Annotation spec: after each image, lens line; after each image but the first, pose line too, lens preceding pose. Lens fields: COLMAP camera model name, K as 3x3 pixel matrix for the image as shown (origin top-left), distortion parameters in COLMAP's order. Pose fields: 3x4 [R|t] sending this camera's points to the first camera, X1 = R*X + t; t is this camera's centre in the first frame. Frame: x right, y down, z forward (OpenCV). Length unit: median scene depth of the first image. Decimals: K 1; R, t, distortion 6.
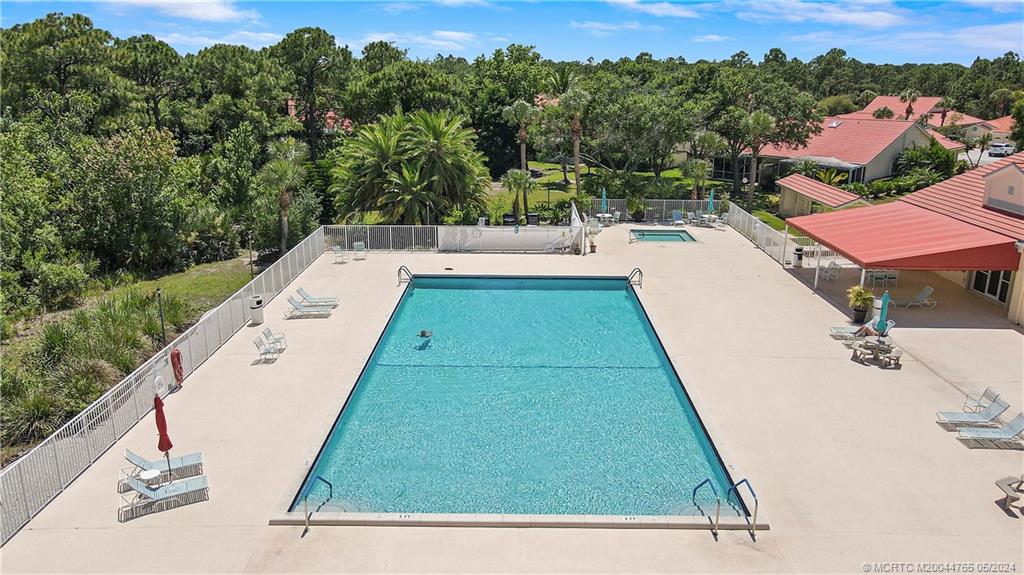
lens RADIAL K [[736.8, 0, 512.0], [0, 736.8, 287.5], [0, 0, 1]] dist [-0.000788, 0.003022]
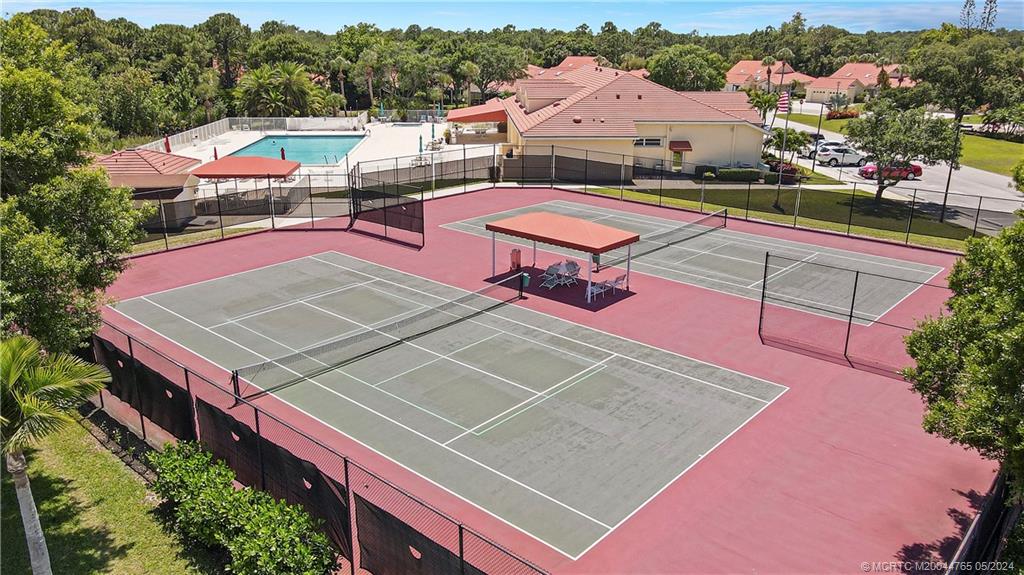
lens RADIAL K [[736.8, 0, 512.0], [0, 736.8, 287.5], [0, 0, 1]] dist [-0.000788, 0.003022]
pose [[0.997385, -0.022750, 0.068592, 0.251432], [0.020047, 0.999005, 0.039836, 0.213887], [-0.069430, -0.038357, 0.996849, -0.735853]]
